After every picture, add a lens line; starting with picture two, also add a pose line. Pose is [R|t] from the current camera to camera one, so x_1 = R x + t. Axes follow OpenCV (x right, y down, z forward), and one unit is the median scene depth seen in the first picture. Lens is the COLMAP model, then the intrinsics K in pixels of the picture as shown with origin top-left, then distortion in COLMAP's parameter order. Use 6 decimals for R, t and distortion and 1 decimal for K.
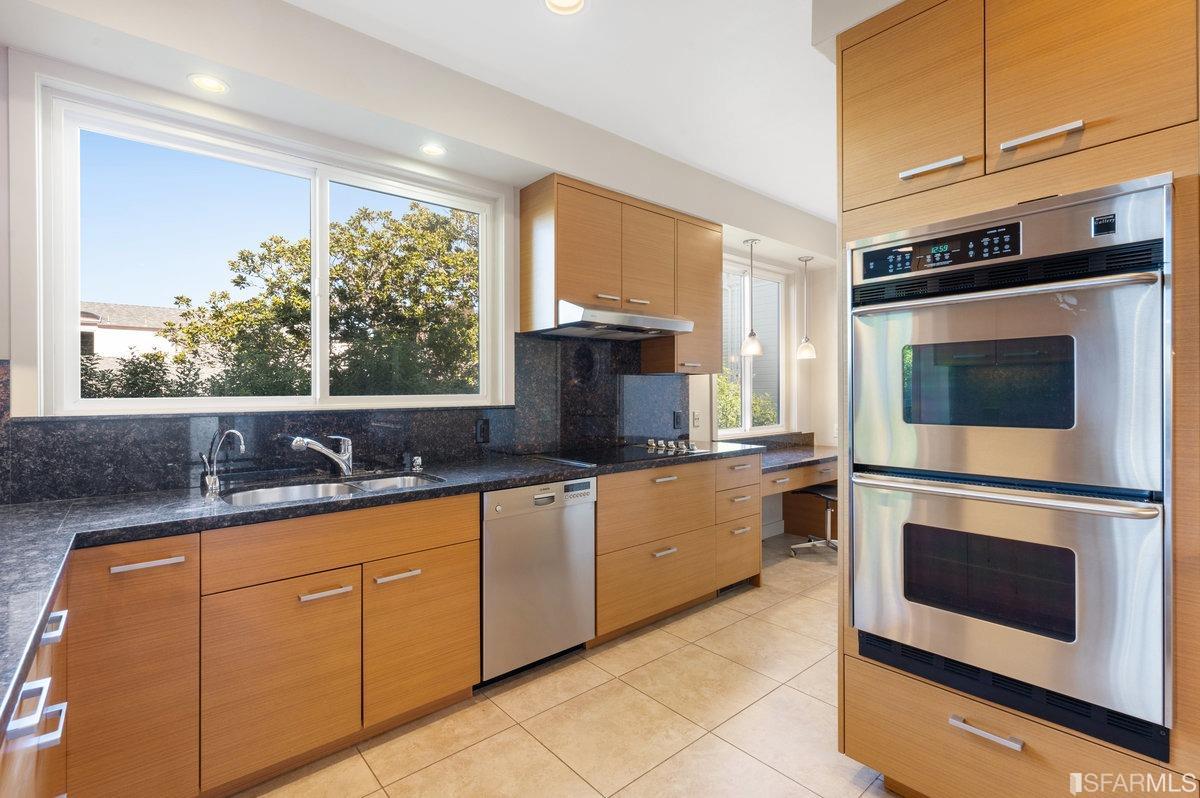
lens RADIAL K [[544.5, 0, 595.4], [0, 544.5, 401.3], [0, 0, 1]] dist [-0.000474, -0.000401]
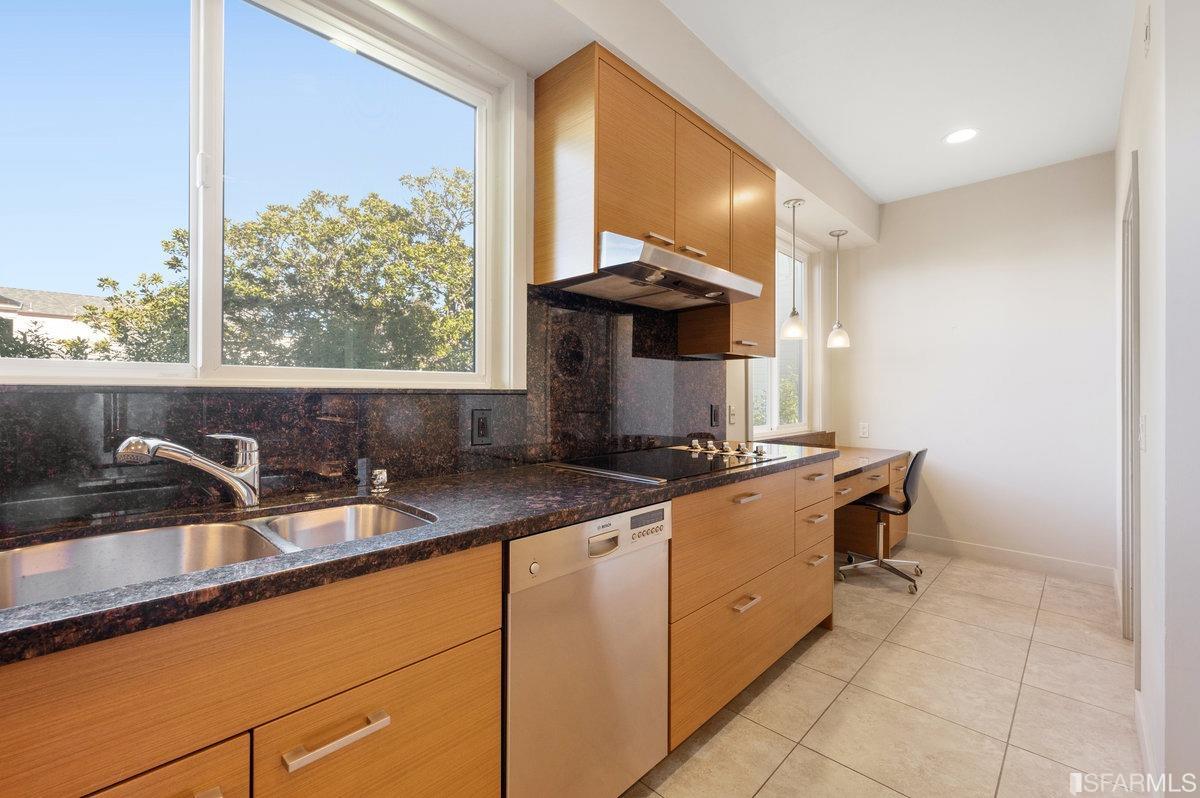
lens RADIAL K [[505.7, 0, 594.2], [0, 505.7, 403.2], [0, 0, 1]] dist [-0.000558, 0.000178]
pose [[0.995434, 0.010433, 0.094881, -0.107671], [-0.010661, 0.999941, 0.001892, 0.018925], [-0.094856, -0.002895, 0.995487, 0.312692]]
